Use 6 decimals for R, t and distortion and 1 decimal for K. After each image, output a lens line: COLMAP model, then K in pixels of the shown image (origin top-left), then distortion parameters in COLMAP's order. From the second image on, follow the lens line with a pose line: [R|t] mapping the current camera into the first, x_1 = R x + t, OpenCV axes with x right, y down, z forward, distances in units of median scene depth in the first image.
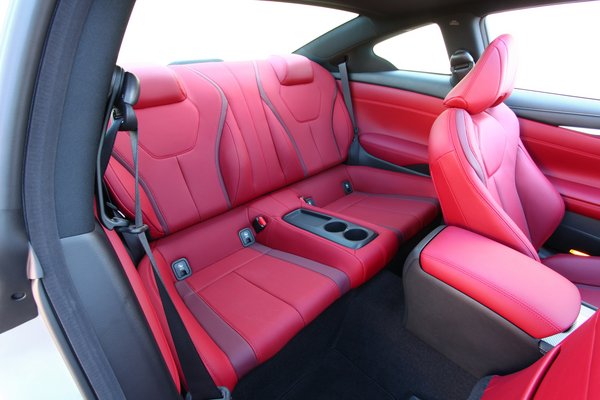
lens RADIAL K [[298.9, 0, 300.0], [0, 298.9, 200.0], [0, 0, 1]] dist [0.003017, 0.000225]
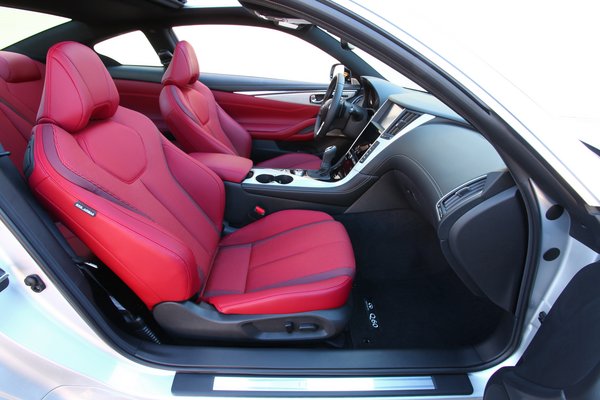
lens RADIAL K [[296.2, 0, 300.0], [0, 296.2, 200.0], [0, 0, 1]] dist [0.000072, -0.000123]
pose [[0.726978, -0.296710, 0.619246, -0.114560], [0.309040, 0.946704, 0.090805, 0.308624], [-0.613186, 0.125359, 0.779929, -0.513410]]
